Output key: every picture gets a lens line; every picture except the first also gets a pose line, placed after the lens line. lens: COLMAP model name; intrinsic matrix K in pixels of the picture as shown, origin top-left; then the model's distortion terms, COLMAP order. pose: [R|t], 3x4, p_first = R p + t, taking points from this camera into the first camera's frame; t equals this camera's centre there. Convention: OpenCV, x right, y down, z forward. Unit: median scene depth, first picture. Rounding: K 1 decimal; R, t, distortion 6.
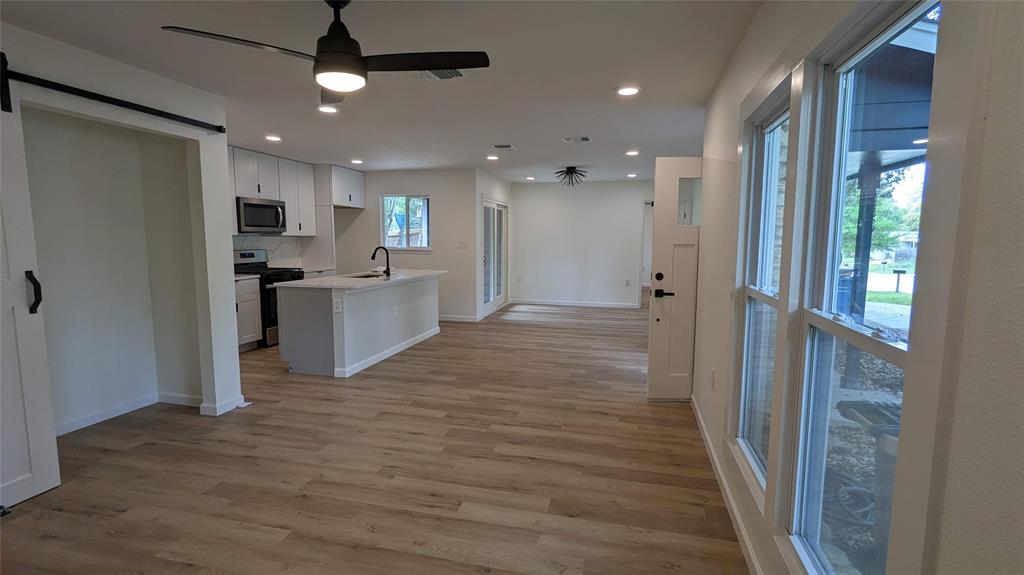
lens RADIAL K [[485.4, 0, 511.9], [0, 485.4, 290.8], [0, 0, 1]] dist [0.000484, 0.002061]
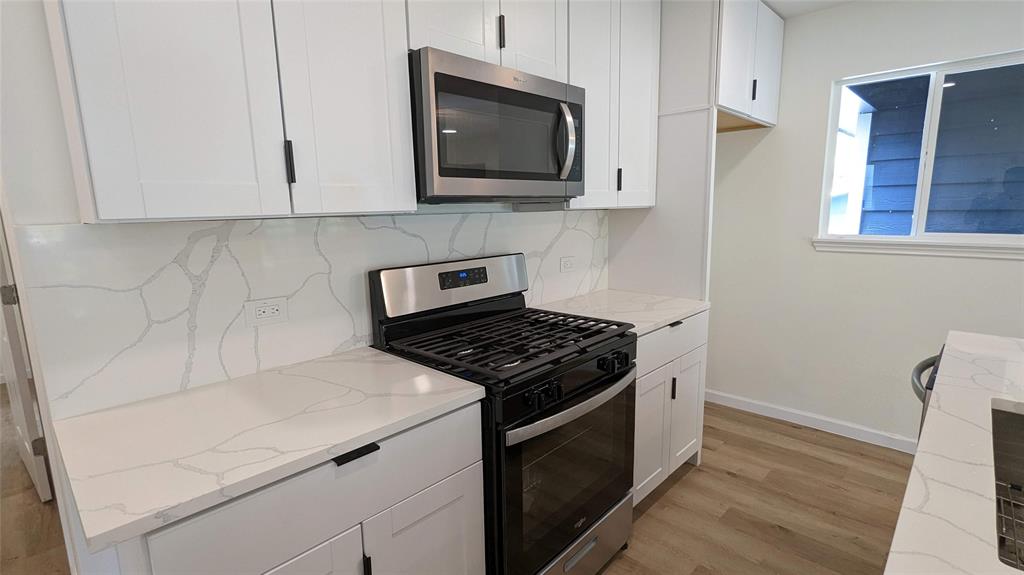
lens RADIAL K [[485.4, 0, 513.6], [0, 485.4, 290.0], [0, 0, 1]] dist [0.000484, 0.002061]
pose [[0.869066, 0.062082, -0.490785, -0.495803], [-0.031543, 0.997030, 0.070264, -0.117191], [0.493689, -0.045583, 0.868443, 1.009573]]
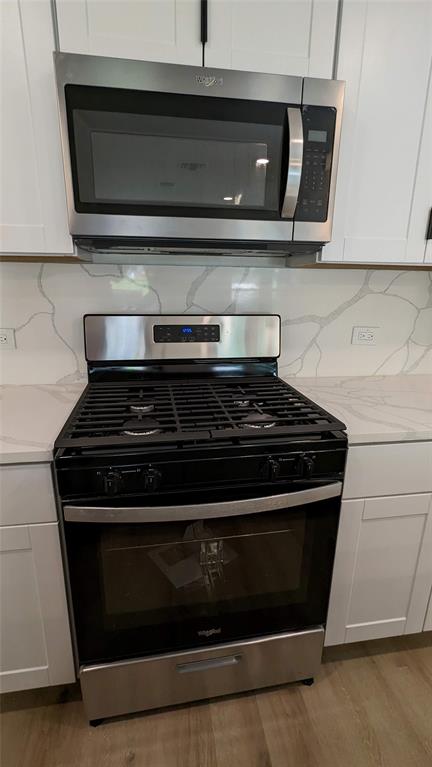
lens RADIAL K [[363.6, 0, 217.7], [0, 363.6, 383.9], [0, 0, 1]] dist [0.000484, 0.002061]
pose [[0.389667, 0.247724, -0.887013, -0.451735], [-0.111639, 0.968747, 0.221507, -0.125793], [0.914164, 0.012712, 0.405144, 1.244252]]
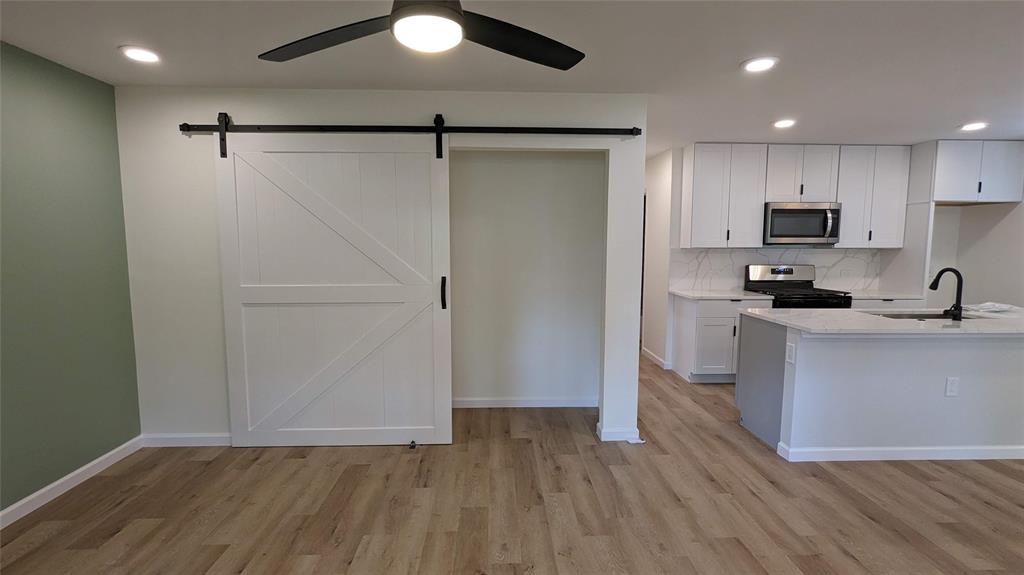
lens RADIAL K [[485.4, 0, 511.2], [0, 485.4, 292.0], [0, 0, 1]] dist [0.000484, 0.002061]
pose [[0.277943, 0.091151, -0.956263, 0.171195], [-0.107189, 0.992214, 0.063422, -0.054675], [0.954598, 0.084873, 0.285550, 0.427936]]
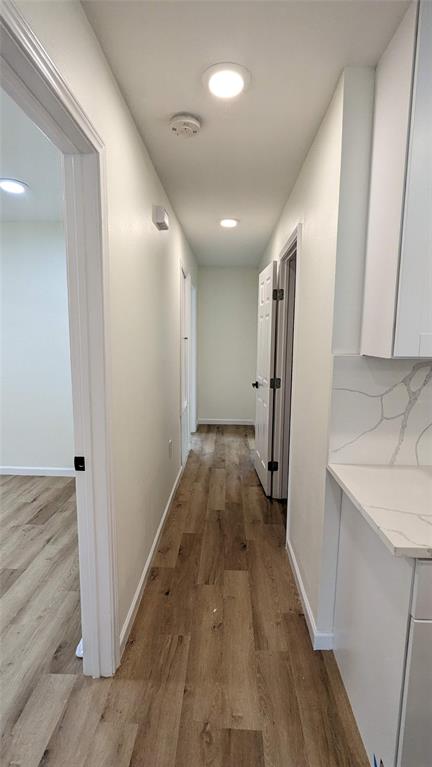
lens RADIAL K [[363.6, 0, 214.5], [0, 363.6, 381.9], [0, 0, 1]] dist [0.000484, 0.002061]
pose [[0.210868, 0.121224, -0.969969, -0.526172], [-0.120290, 0.987957, 0.097321, -0.118791], [0.970085, 0.096155, 0.222910, 0.924881]]
